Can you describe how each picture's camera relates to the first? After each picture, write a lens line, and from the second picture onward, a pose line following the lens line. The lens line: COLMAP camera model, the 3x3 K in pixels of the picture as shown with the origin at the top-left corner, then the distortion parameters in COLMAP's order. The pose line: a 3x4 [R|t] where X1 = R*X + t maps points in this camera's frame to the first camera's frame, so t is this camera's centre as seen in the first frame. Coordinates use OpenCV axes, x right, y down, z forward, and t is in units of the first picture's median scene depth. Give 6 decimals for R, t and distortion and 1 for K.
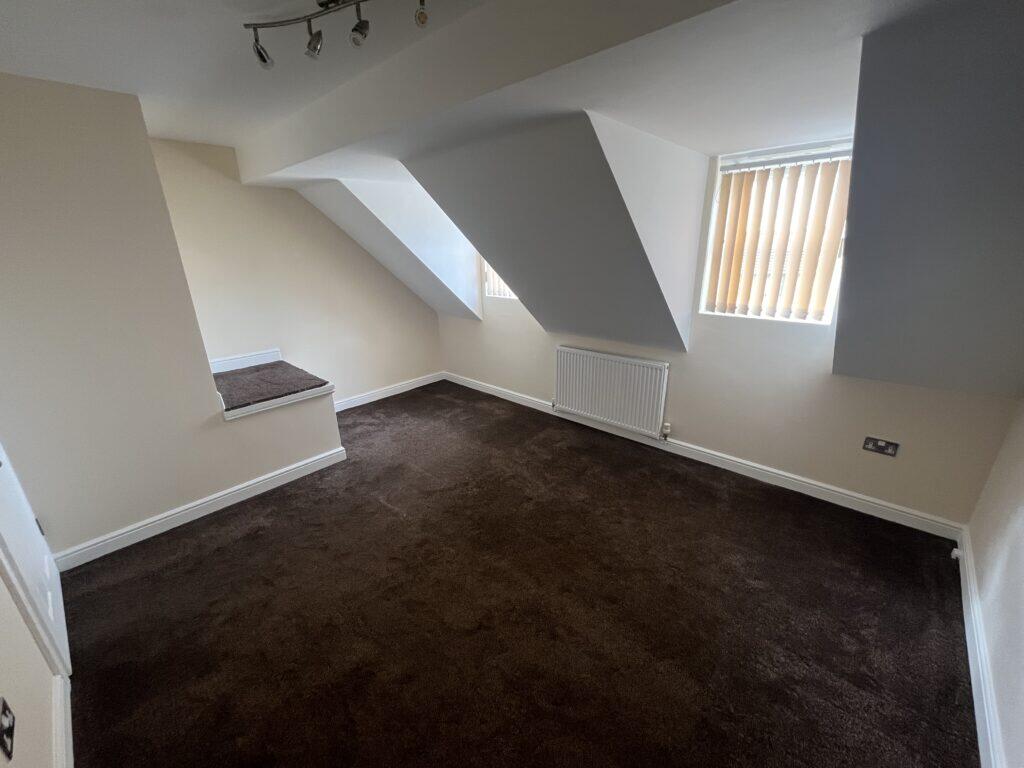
lens RADIAL K [[417.2, 0, 512.0], [0, 417.2, 384.0], [0, 0, 1]] dist [0.000081, 0.000132]
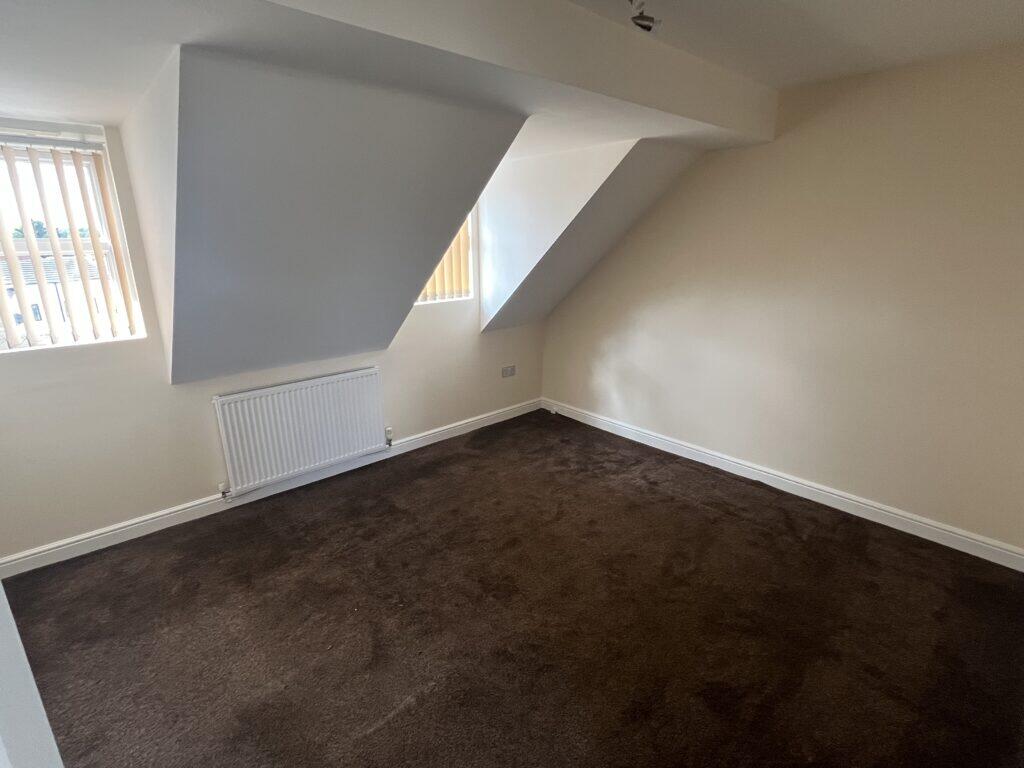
lens RADIAL K [[500.1, 0, 512.0], [0, 500.1, 384.0], [0, 0, 1]] dist [0.003076, 0.000606]
pose [[0.082051, -0.264159, 0.960983, -0.758180], [0.318826, 0.920520, 0.225814, -0.185663], [-0.944255, 0.287859, 0.159750, 0.610589]]
